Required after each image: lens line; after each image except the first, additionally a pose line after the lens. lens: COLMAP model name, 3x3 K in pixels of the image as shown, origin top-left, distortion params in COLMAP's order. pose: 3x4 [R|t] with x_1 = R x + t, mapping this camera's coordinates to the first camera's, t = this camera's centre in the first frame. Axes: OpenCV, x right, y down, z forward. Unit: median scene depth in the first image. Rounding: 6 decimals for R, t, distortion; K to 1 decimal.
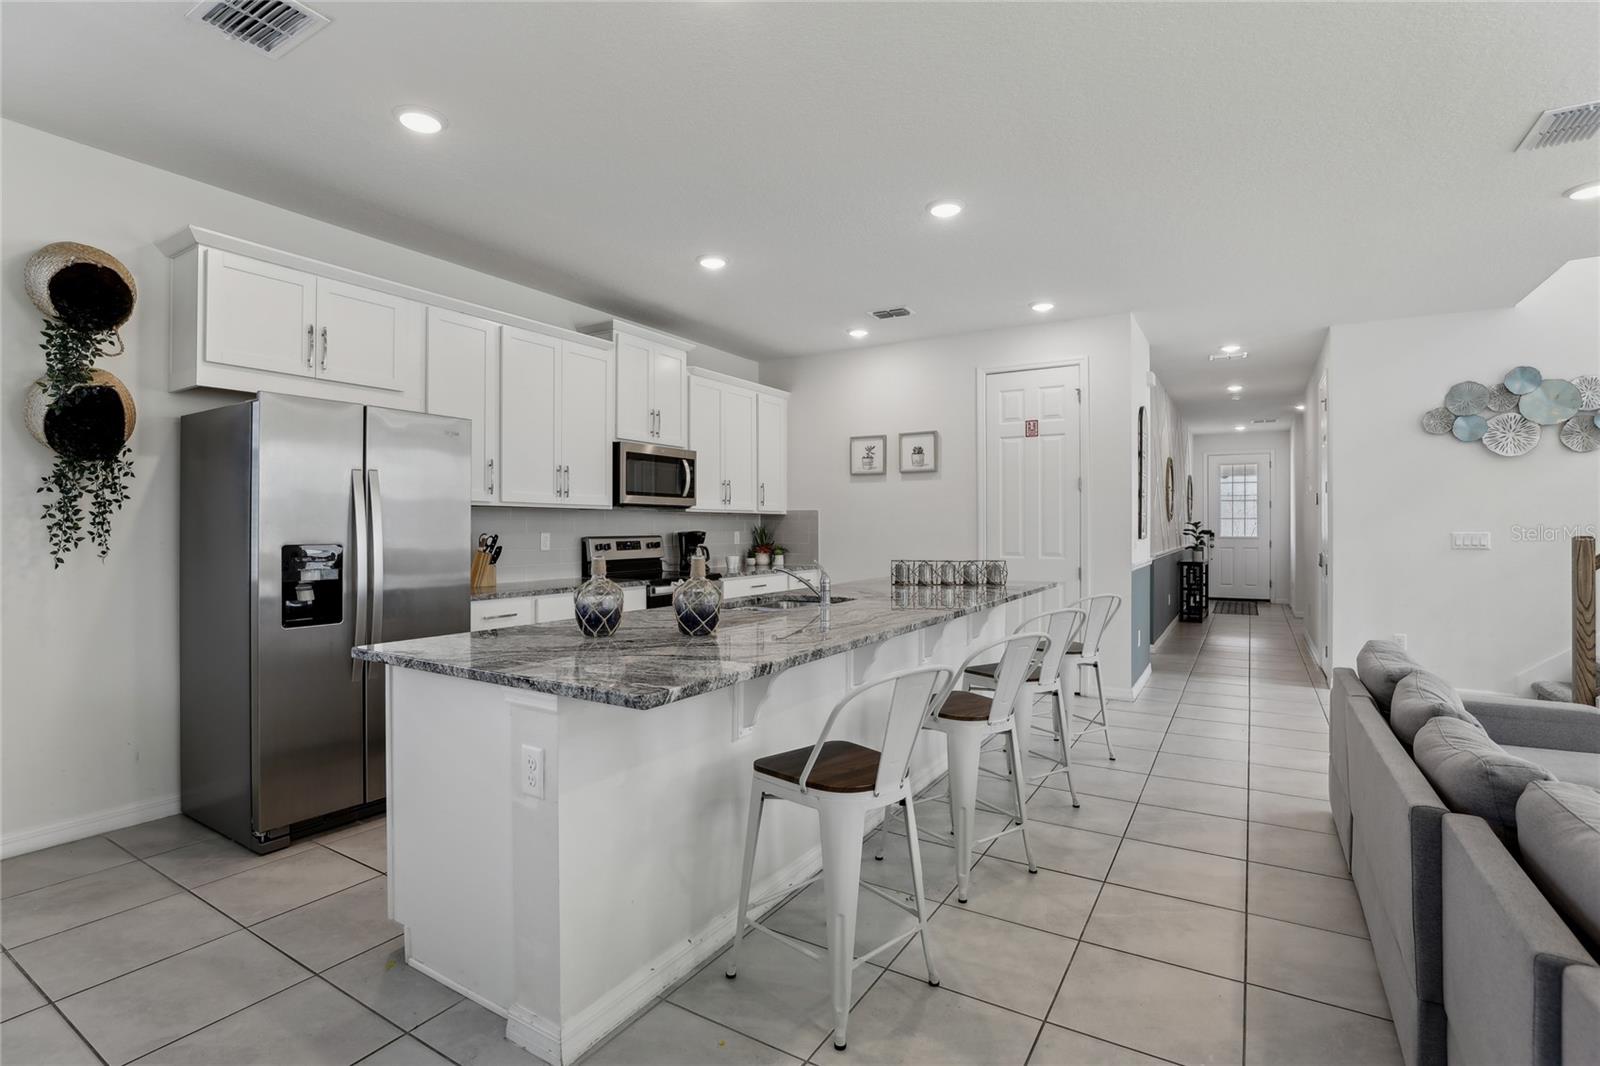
lens RADIAL K [[744.4, 0, 796.2], [0, 744.4, 529.6], [0, 0, 1]] dist [-0.042535, 0.012062]
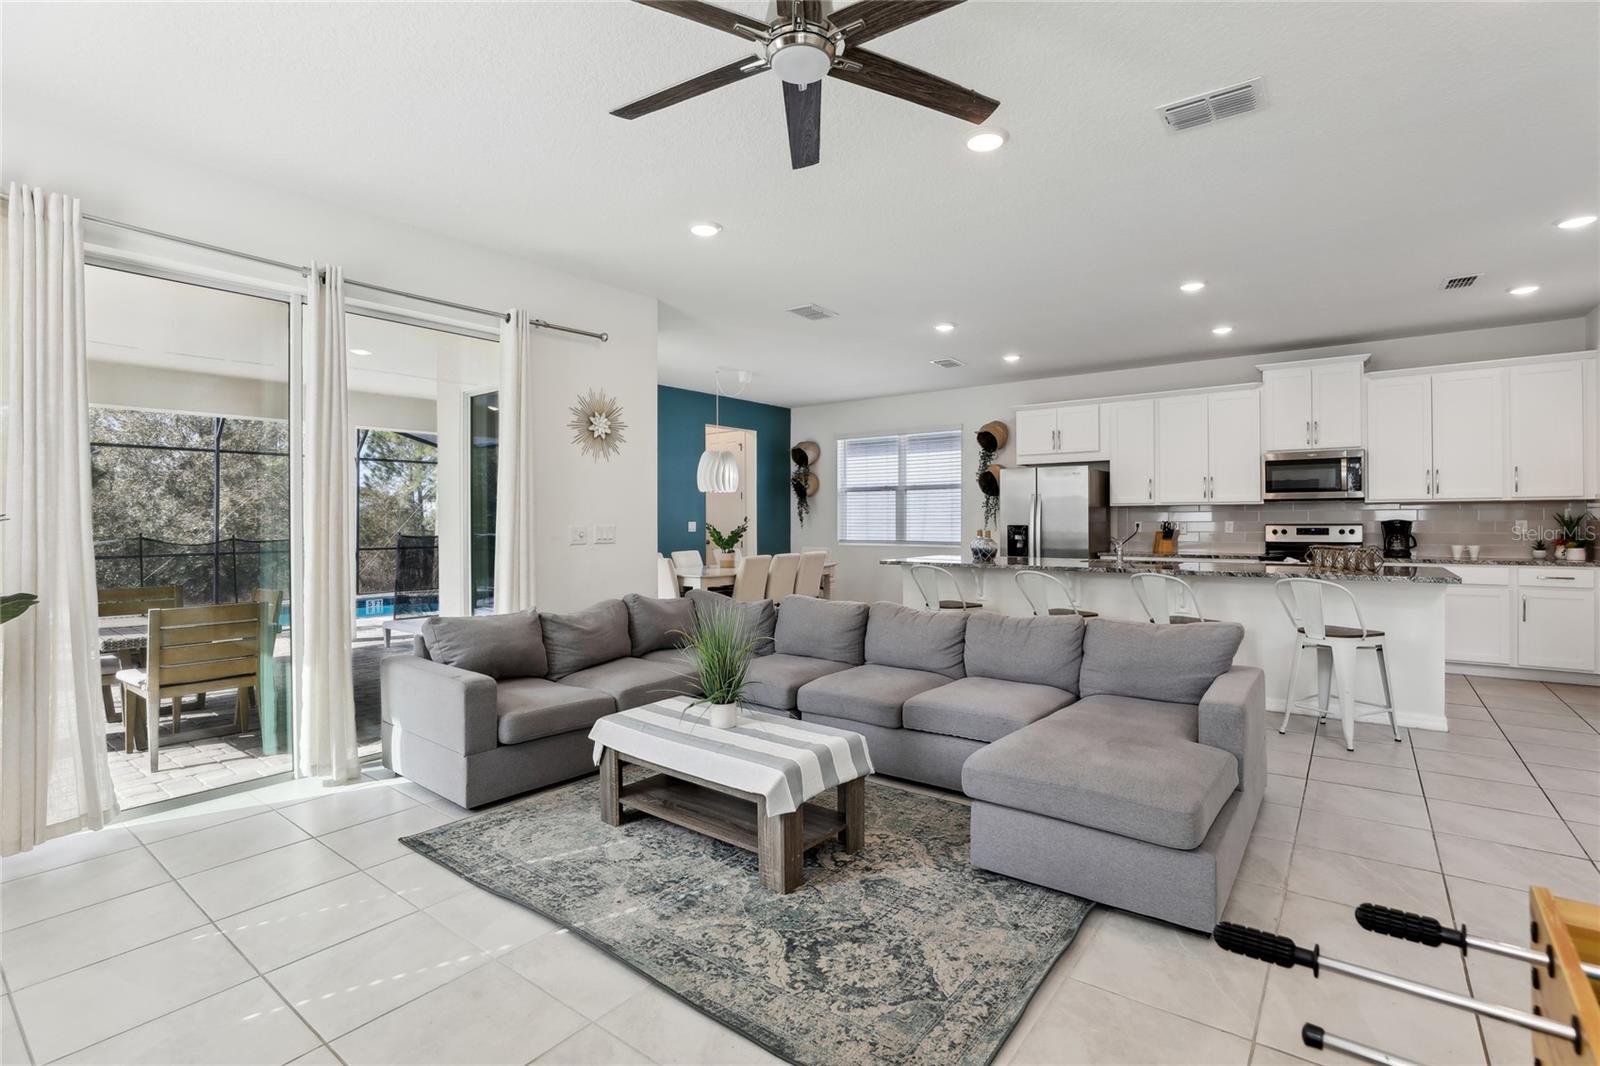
lens RADIAL K [[744.4, 0, 807.7], [0, 744.4, 521.7], [0, 0, 1]] dist [-0.042535, 0.012062]
pose [[-0.093186, 0.001639, -0.995647, 1.111853], [0.001930, 0.999997, 0.001466, 0.001955], [0.995647, -0.001785, -0.093189, 0.278742]]
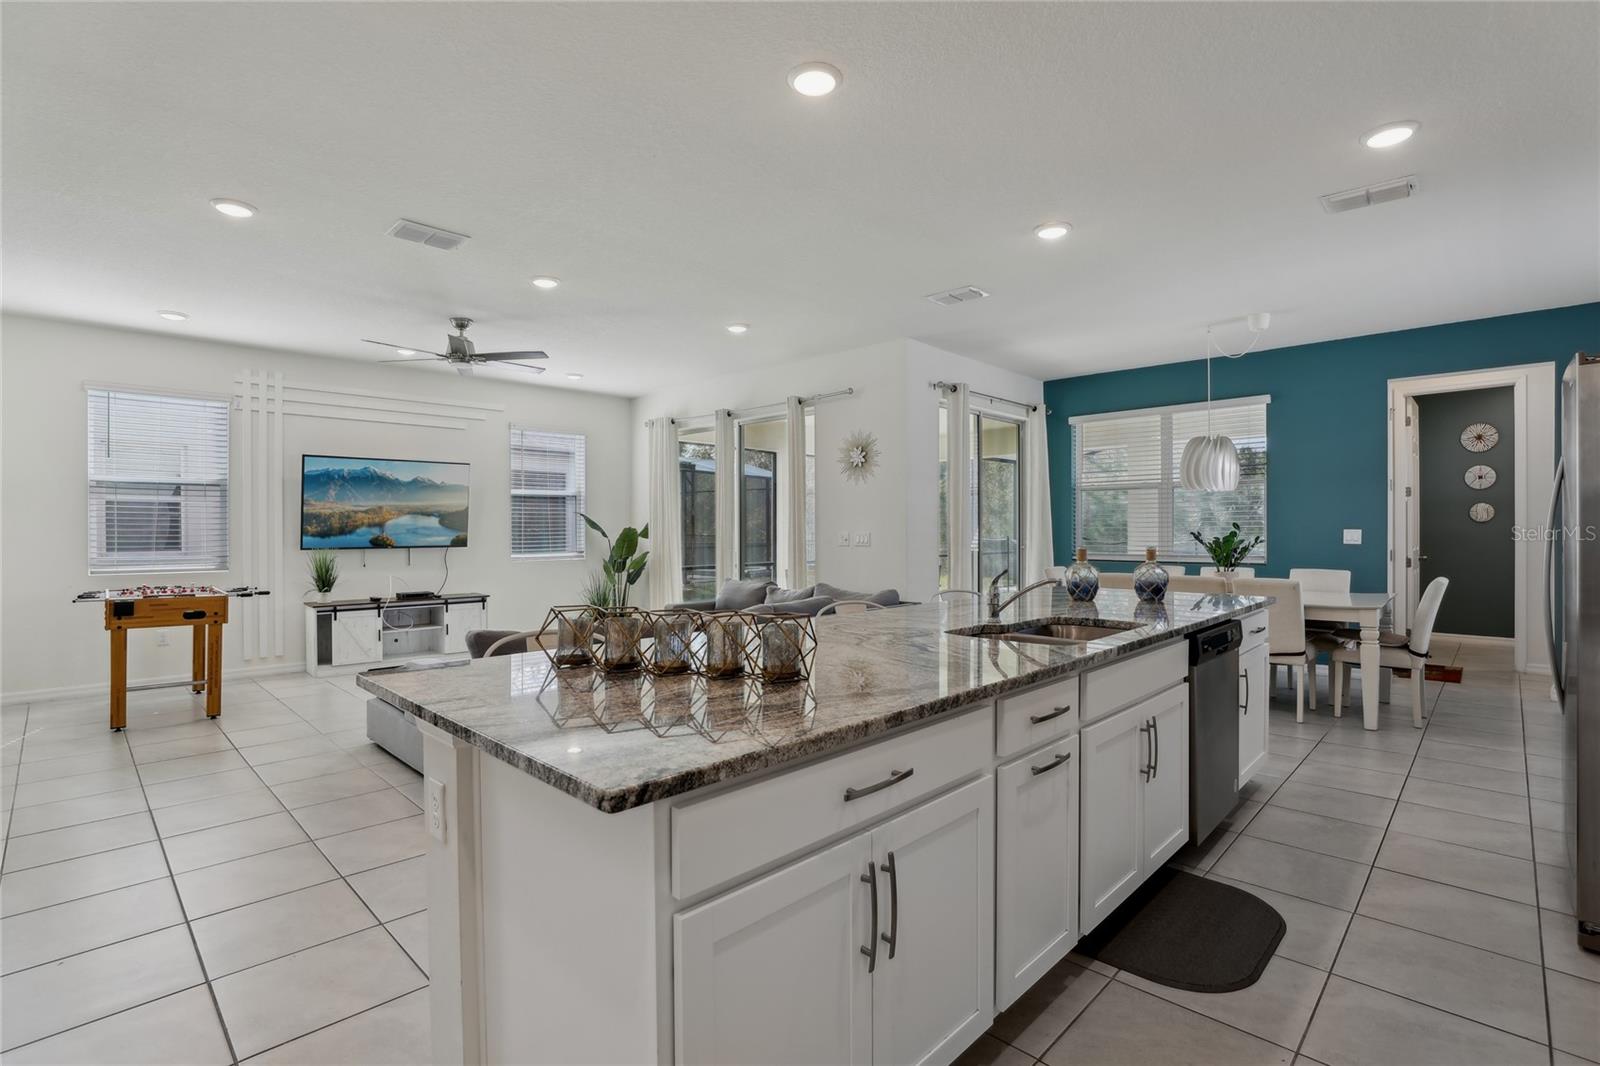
lens RADIAL K [[744.4, 0, 800.9], [0, 744.4, 528.5], [0, 0, 1]] dist [-0.042535, 0.012062]
pose [[-0.976190, 0.001653, 0.216912, 0.041464], [0.002342, 0.999993, 0.002920, -0.002807], [-0.216906, 0.003359, -0.976187, 1.154731]]
